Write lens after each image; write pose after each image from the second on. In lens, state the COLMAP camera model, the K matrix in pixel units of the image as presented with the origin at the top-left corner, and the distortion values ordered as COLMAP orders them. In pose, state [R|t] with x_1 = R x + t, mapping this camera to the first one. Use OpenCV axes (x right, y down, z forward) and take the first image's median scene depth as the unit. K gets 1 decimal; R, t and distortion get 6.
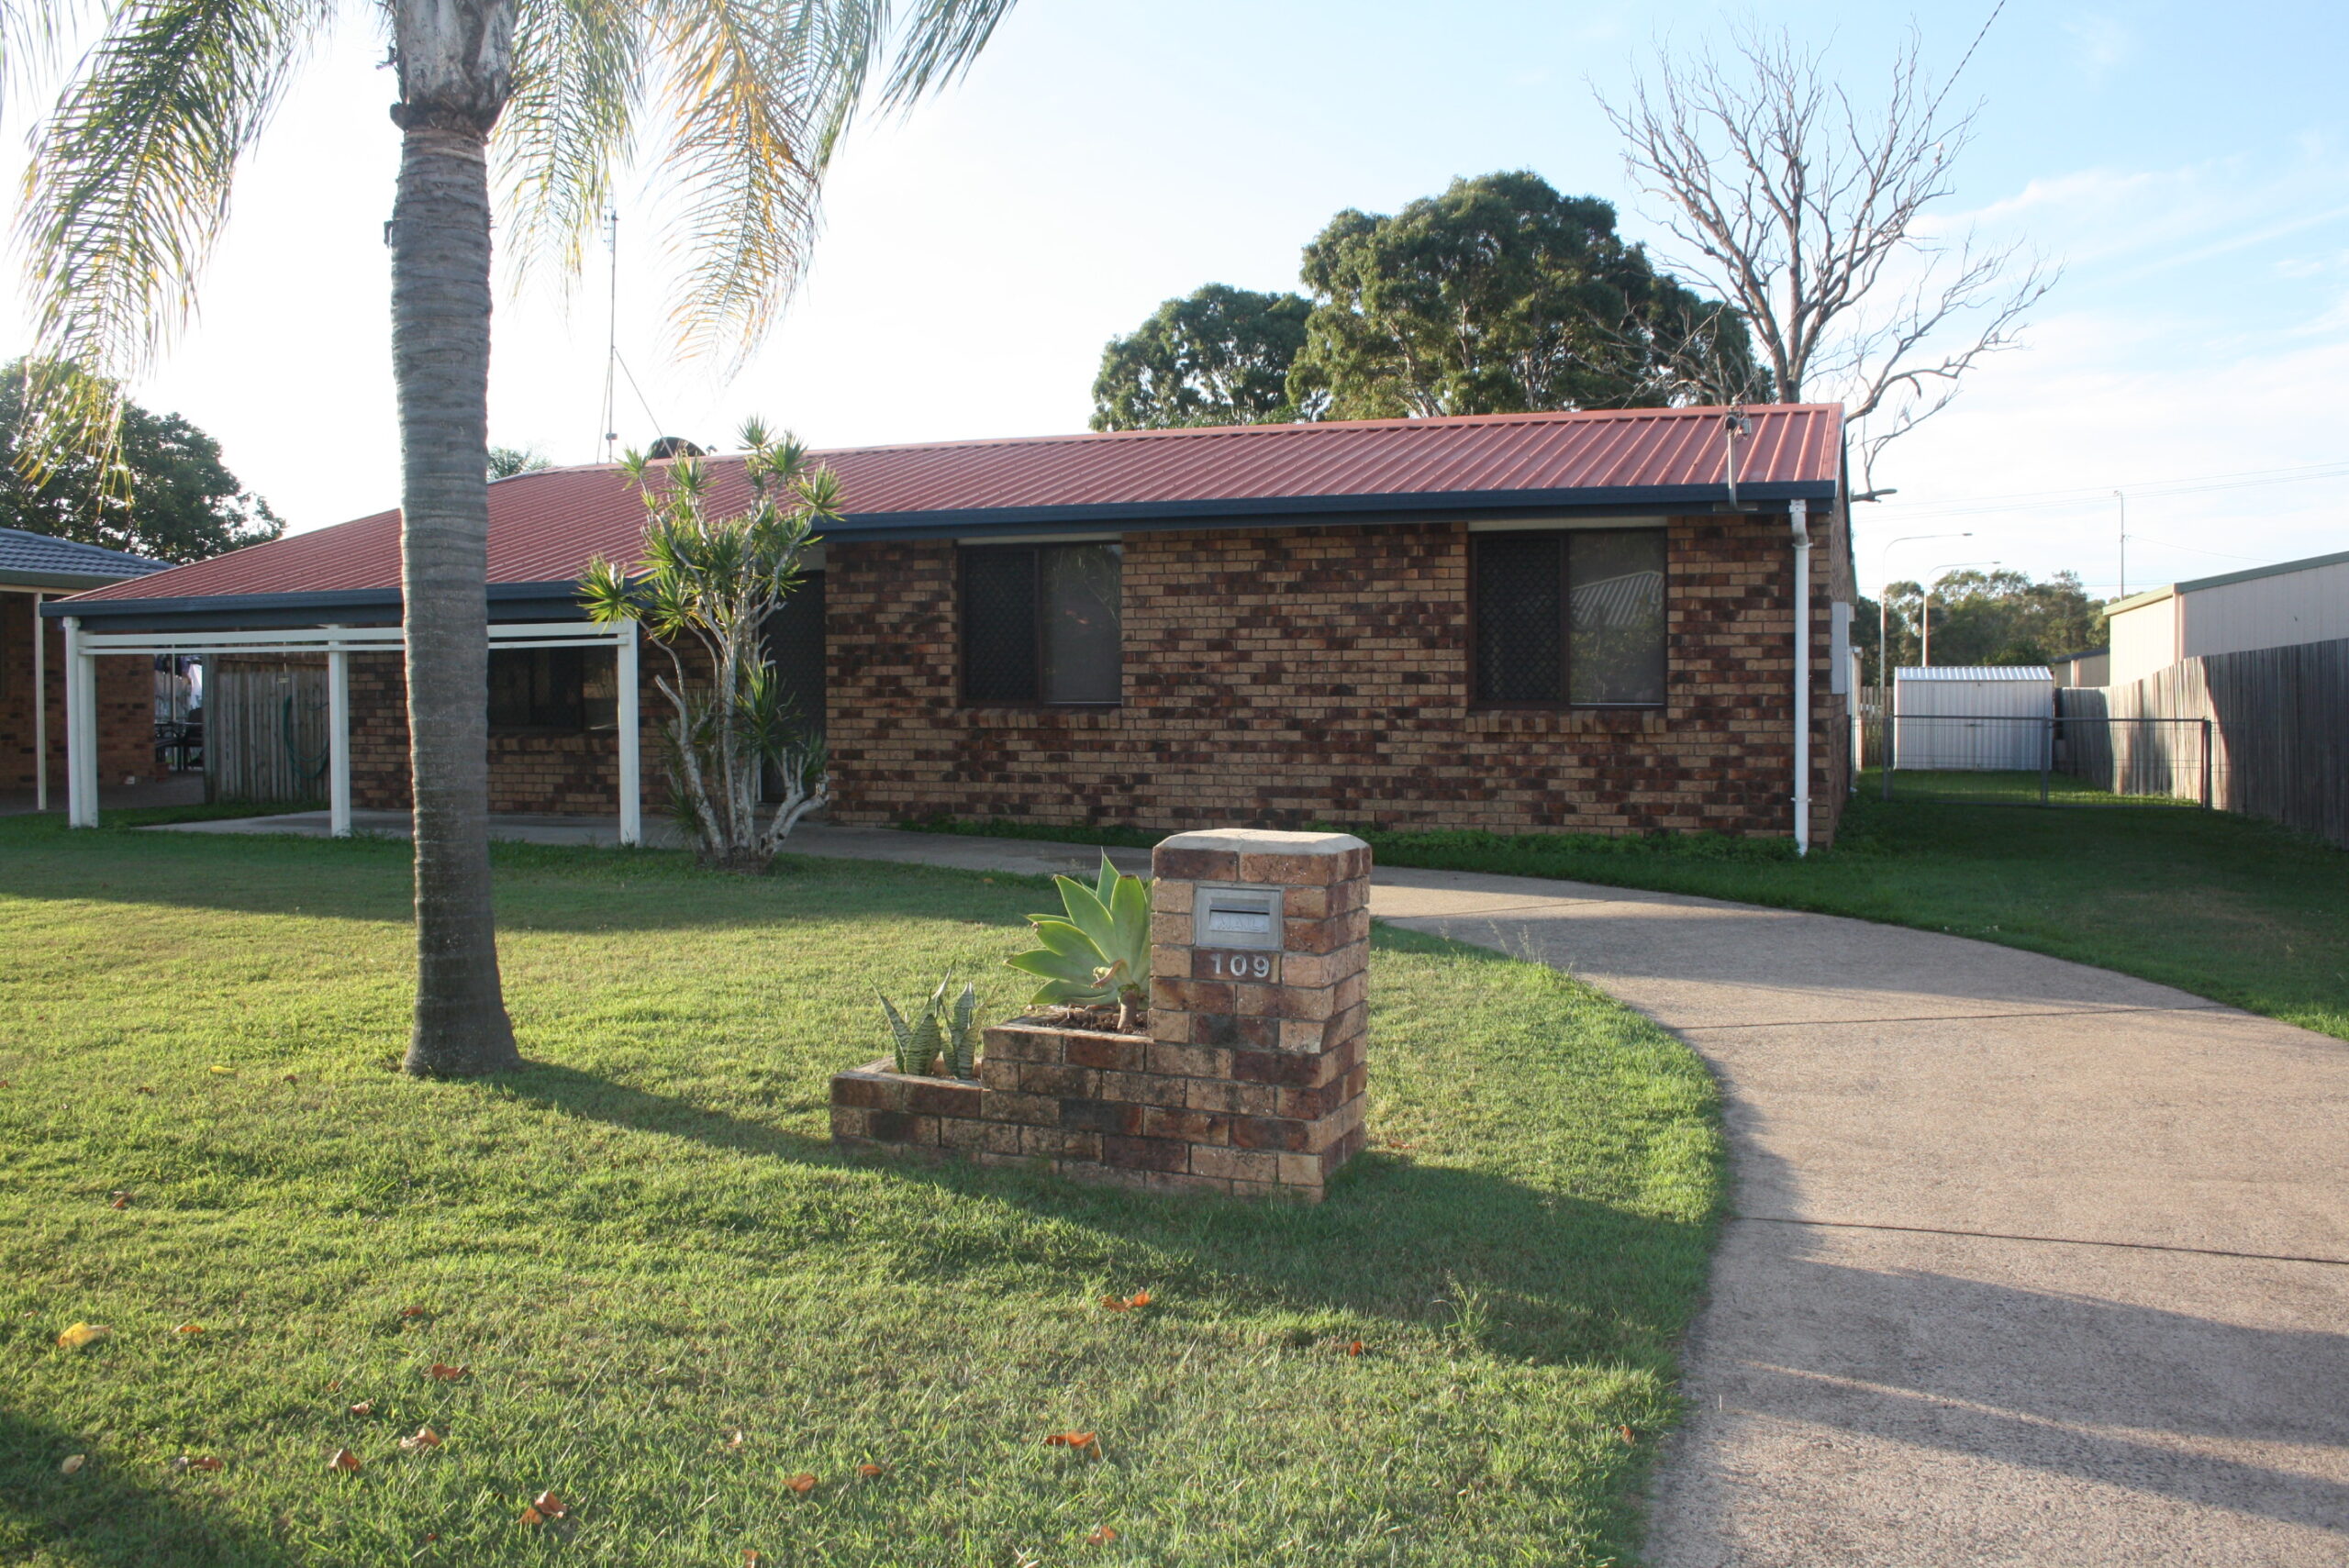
lens RADIAL K [[1953.2, 0, 1179.0], [0, 1953.2, 763.1], [0, 0, 1]] dist [-0.162982, 0.137814]
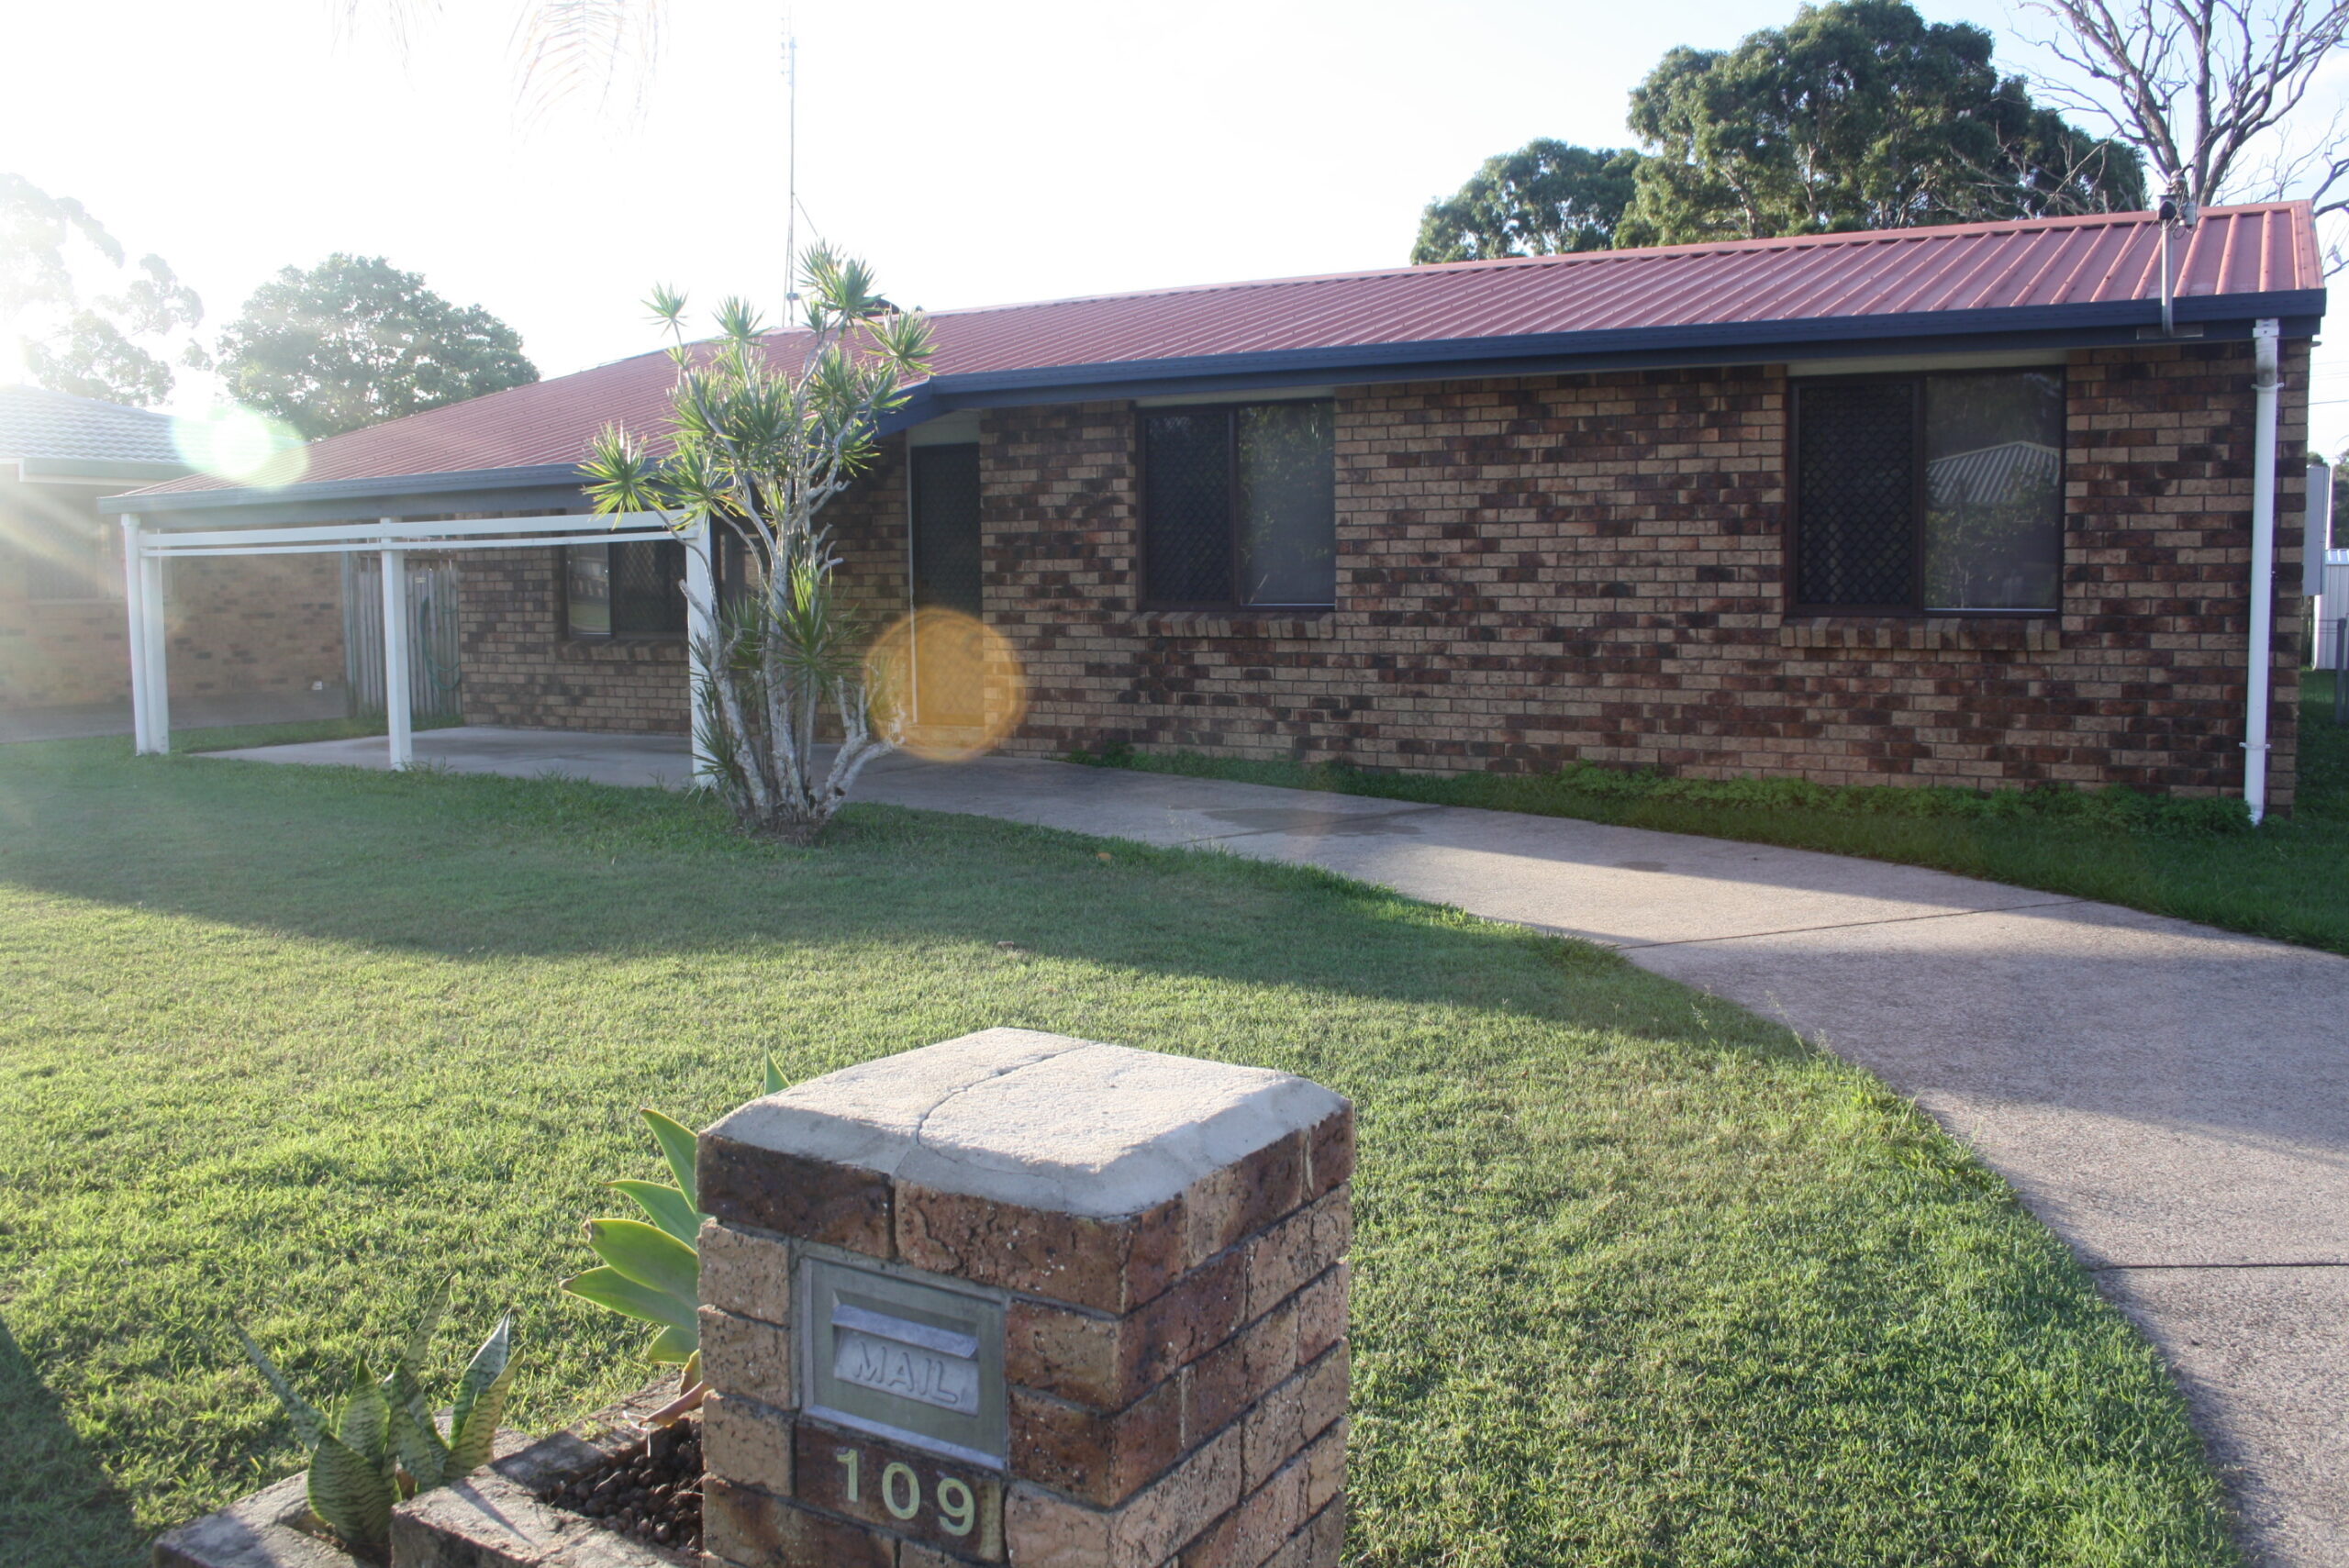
lens RADIAL K [[1953.2, 0, 1179.0], [0, 1953.2, 763.1], [0, 0, 1]] dist [-0.162982, 0.137814]
pose [[0.985151, 0.009641, -0.171418, 0.044952], [0.000756, 0.998169, 0.060484, -0.015506], [0.171687, -0.059715, 0.983340, 0.222591]]
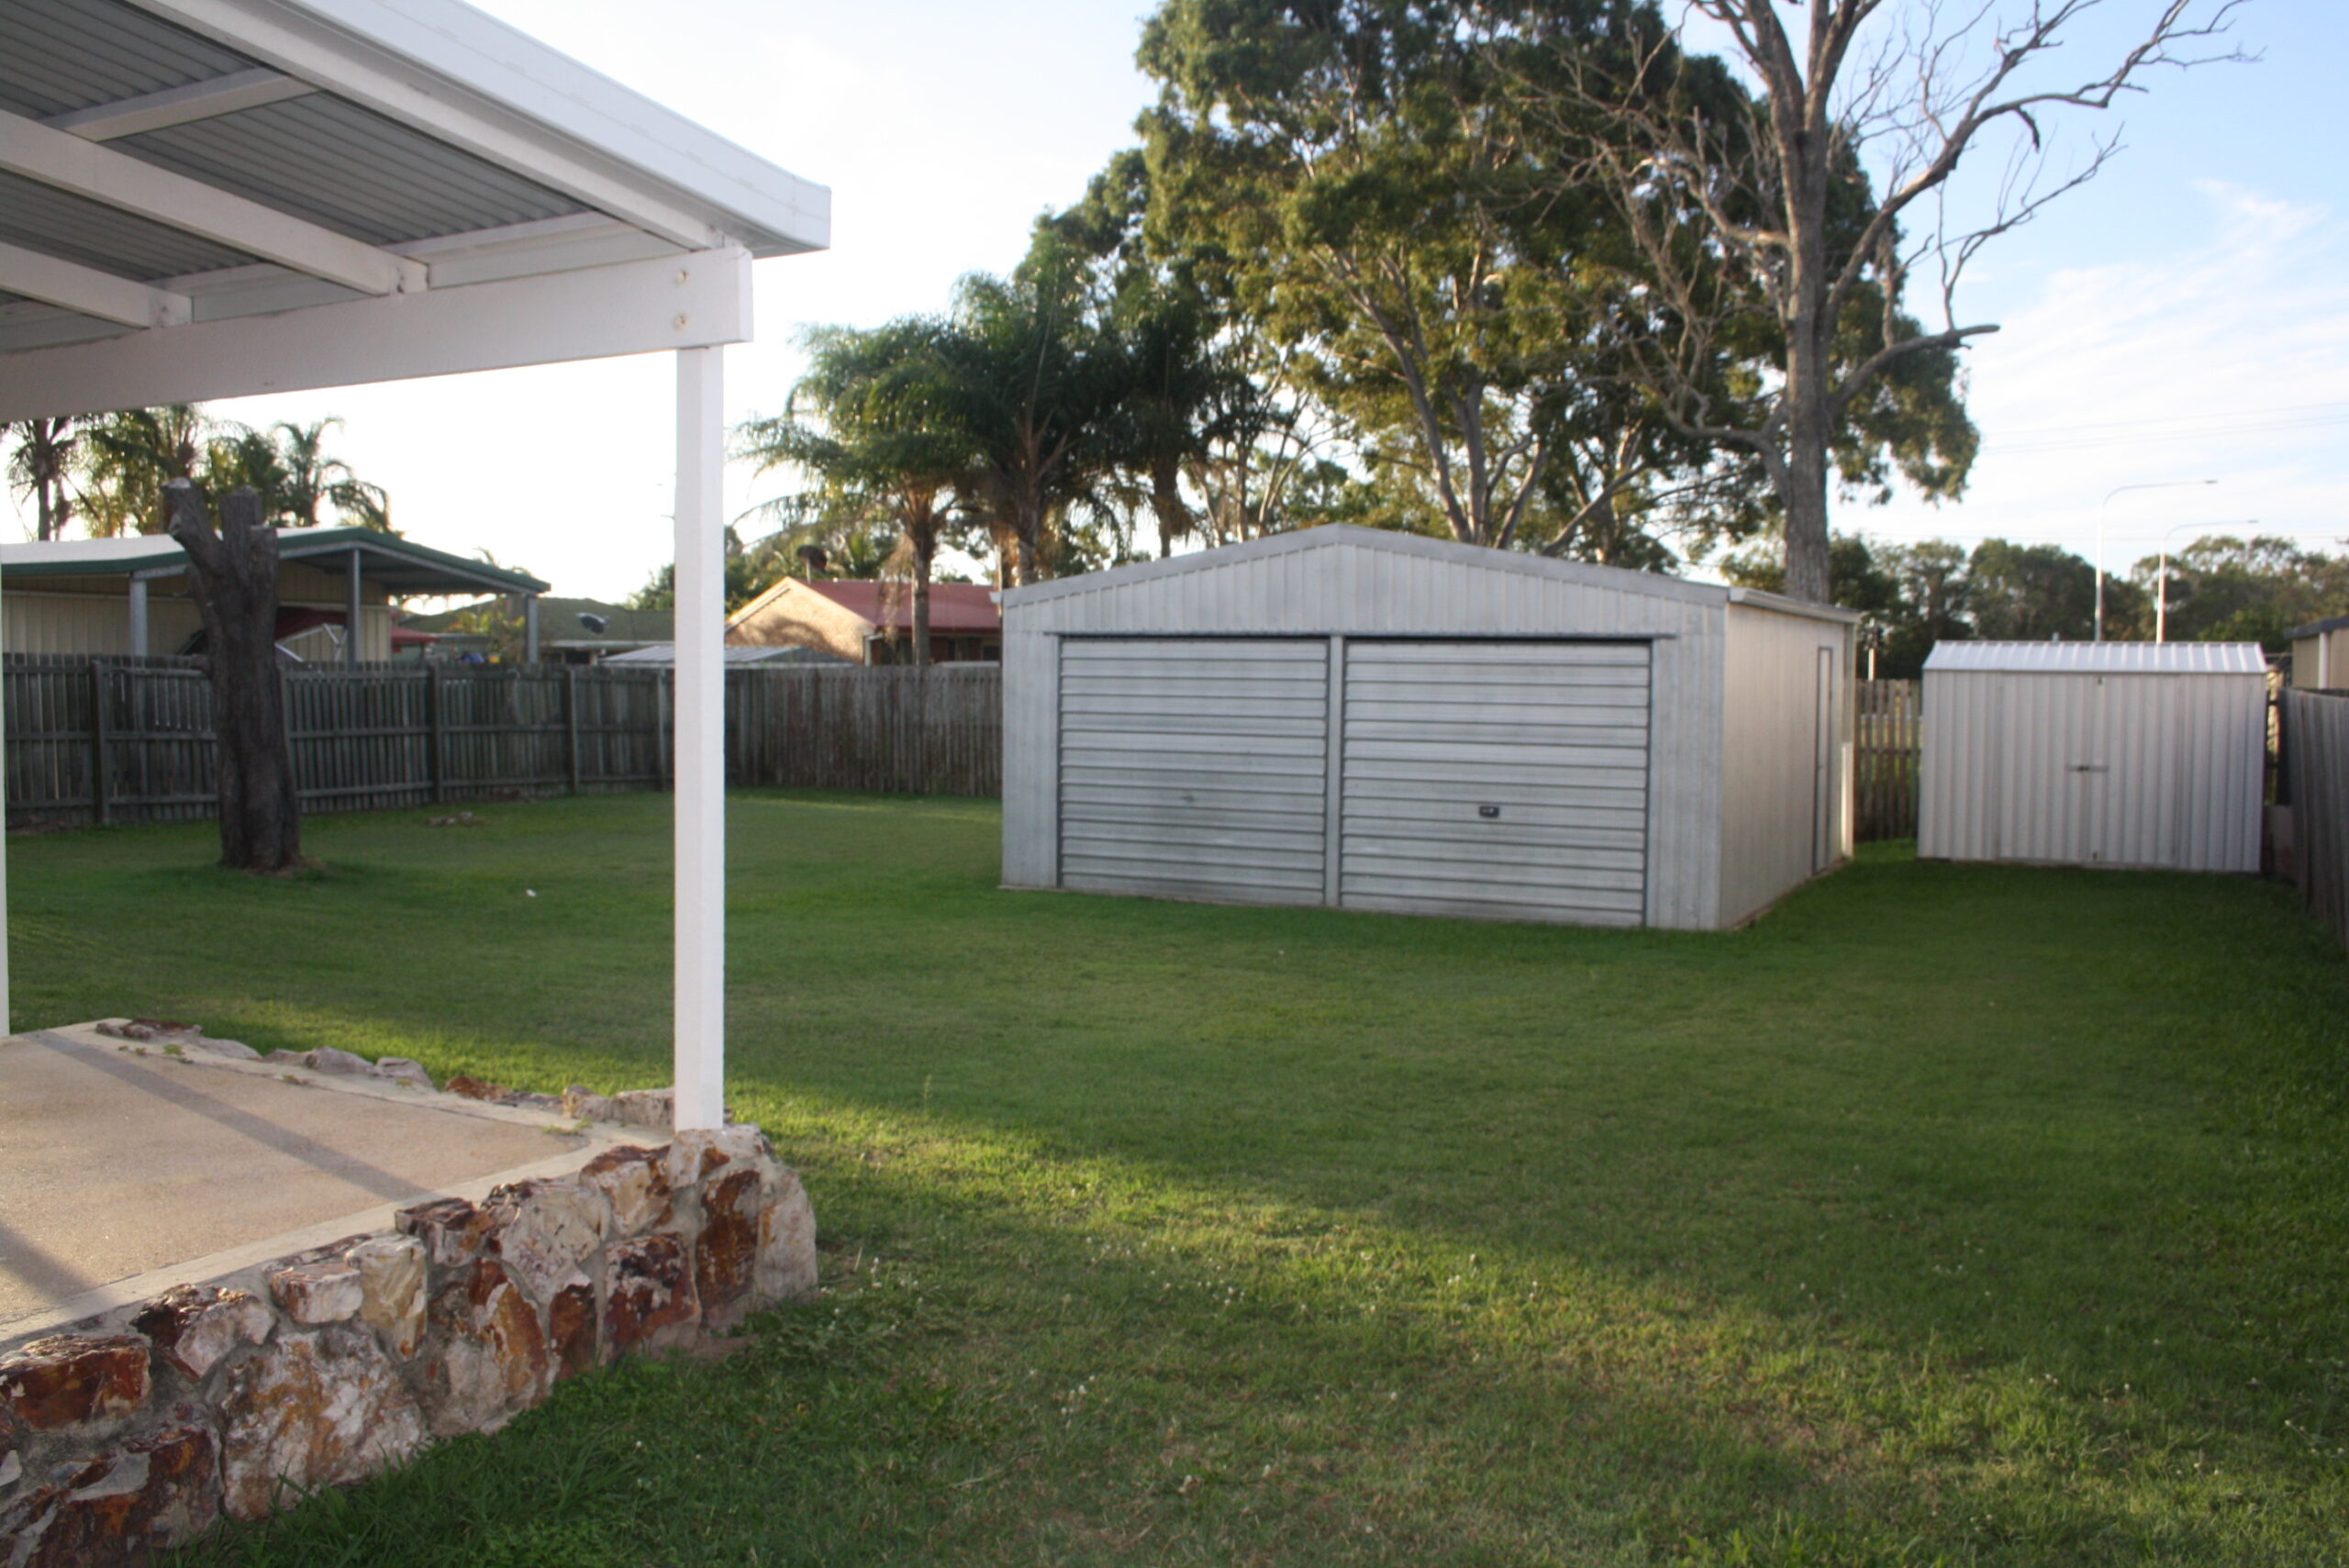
lens RADIAL K [[1953.2, 0, 1179.0], [0, 1953.2, 763.1], [0, 0, 1]] dist [-0.162982, 0.137814]
pose [[0.992868, 0.017383, -0.117942, 0.648942], [-0.015466, 0.999733, 0.017156, -0.066123], [0.118209, -0.015210, 0.992872, 1.327795]]
